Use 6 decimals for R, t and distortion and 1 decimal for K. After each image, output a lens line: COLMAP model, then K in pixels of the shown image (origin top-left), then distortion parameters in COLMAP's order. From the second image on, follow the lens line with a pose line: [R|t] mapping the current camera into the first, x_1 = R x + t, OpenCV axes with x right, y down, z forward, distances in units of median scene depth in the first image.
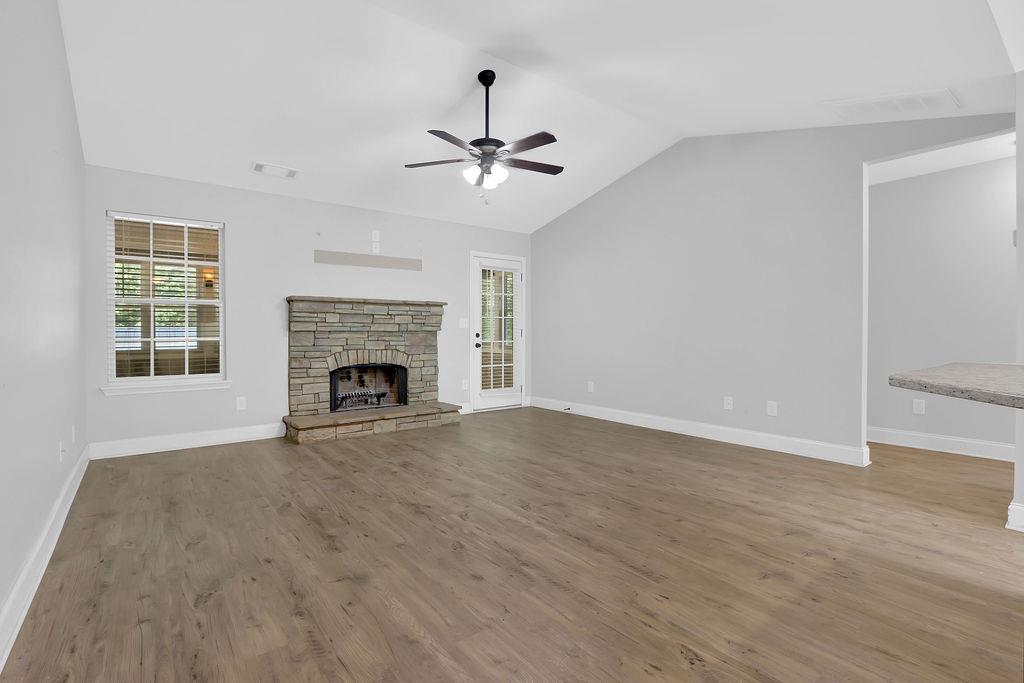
lens RADIAL K [[481.3, 0, 509.0], [0, 481.3, 331.4], [0, 0, 1]] dist [-0.021028, 0.000038]
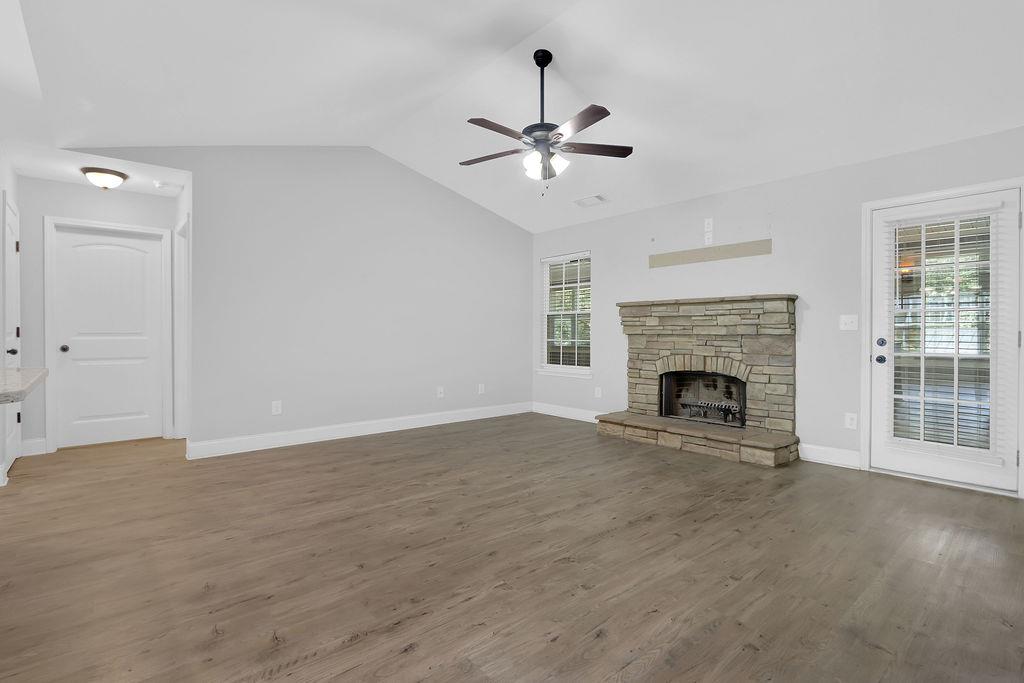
lens RADIAL K [[483.4, 0, 494.8], [0, 483.4, 325.9], [0, 0, 1]] dist [-0.022550, -0.000337]
pose [[0.034791, -0.015413, -0.999276, 0.636613], [-0.005111, 0.999865, -0.015600, -0.000865], [0.999382, 0.005650, 0.034707, 0.643494]]
